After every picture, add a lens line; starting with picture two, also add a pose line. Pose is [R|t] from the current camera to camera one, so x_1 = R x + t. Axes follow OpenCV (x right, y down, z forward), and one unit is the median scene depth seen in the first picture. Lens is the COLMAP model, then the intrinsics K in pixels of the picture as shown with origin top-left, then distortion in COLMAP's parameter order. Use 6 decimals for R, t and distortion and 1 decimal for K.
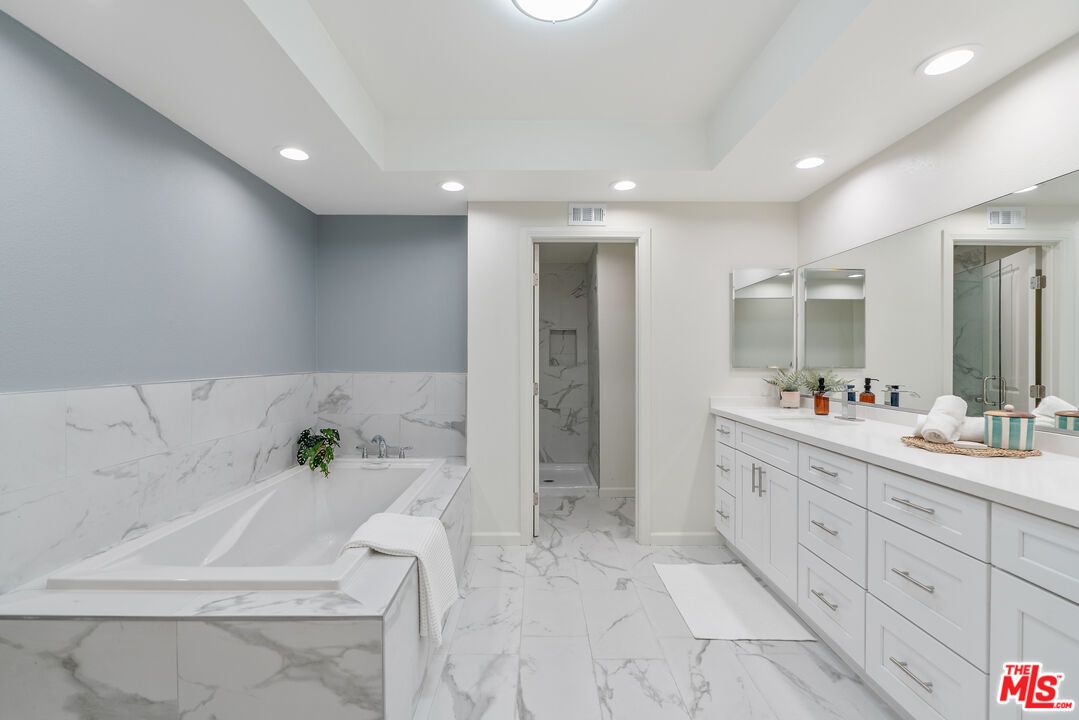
lens RADIAL K [[480.5, 0, 540.4], [0, 480.5, 362.4], [0, 0, 1]] dist [-0.004727, 0.000817]
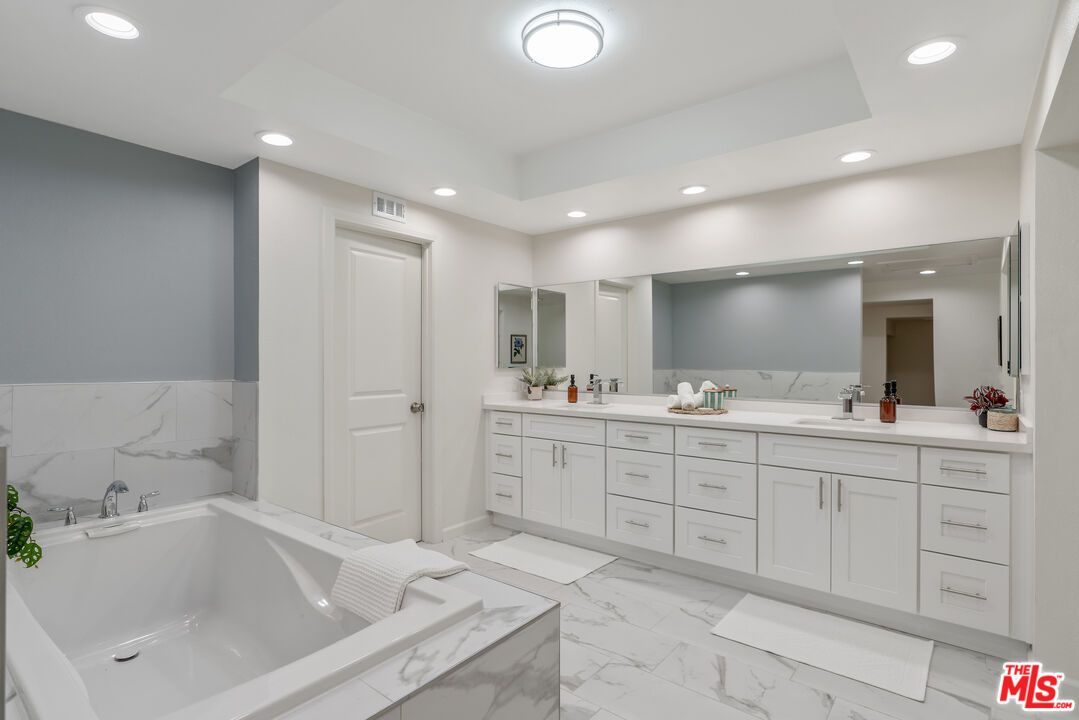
lens RADIAL K [[531.1, 0, 540.8], [0, 531.1, 358.4], [0, 0, 1]] dist [-0.009003, 0.000148]
pose [[0.629466, 0.001817, 0.777026, -0.579163], [0.005628, 0.999960, -0.006898, -0.003277], [-0.777008, 0.008715, 0.629431, 0.130014]]
